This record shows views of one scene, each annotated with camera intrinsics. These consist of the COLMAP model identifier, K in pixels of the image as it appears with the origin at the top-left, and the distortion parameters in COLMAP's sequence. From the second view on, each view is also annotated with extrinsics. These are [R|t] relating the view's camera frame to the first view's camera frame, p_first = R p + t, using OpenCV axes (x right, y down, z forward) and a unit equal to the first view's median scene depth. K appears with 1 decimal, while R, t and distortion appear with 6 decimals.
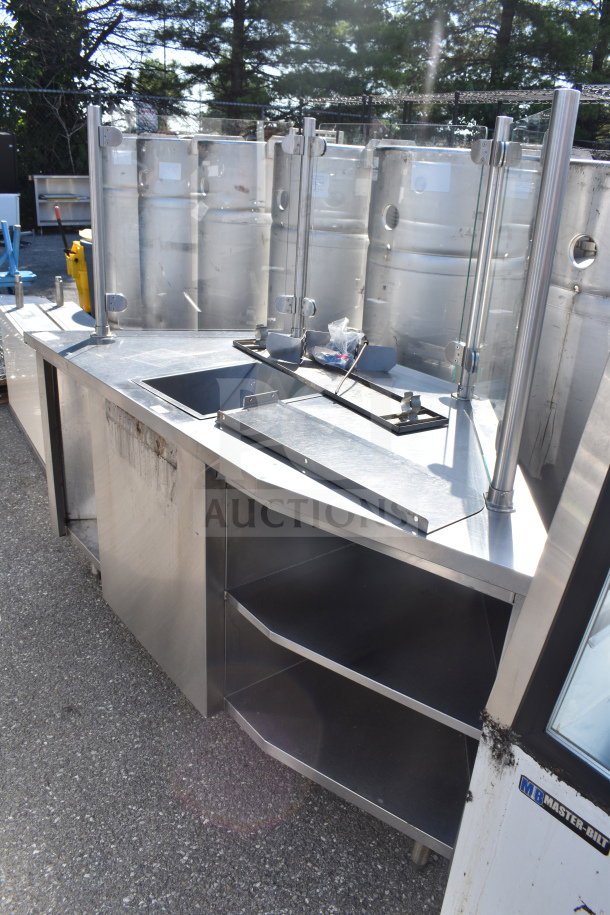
lens RADIAL K [[727.5, 0, 304.7], [0, 727.5, 455.8], [0, 0, 1]] dist [-0.087507, 0.000993]
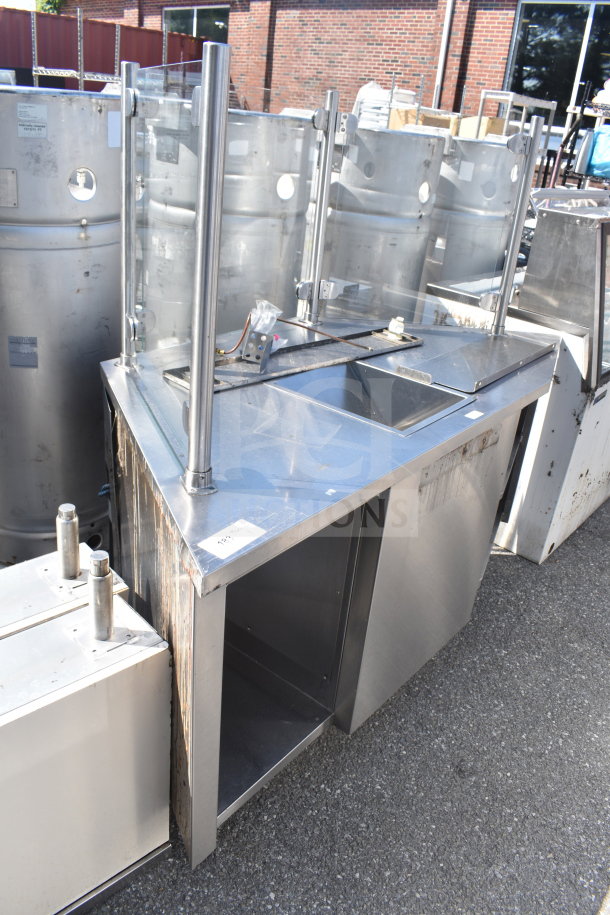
lens RADIAL K [[727.5, 0, 303.2], [0, 727.5, 456.0], [0, 0, 1]] dist [-0.087507, 0.000993]
pose [[-0.234372, -0.476814, 0.847182, -1.416858], [0.282569, 0.800417, 0.528666, -0.852892], [-0.930174, 0.363293, -0.052862, 1.768177]]
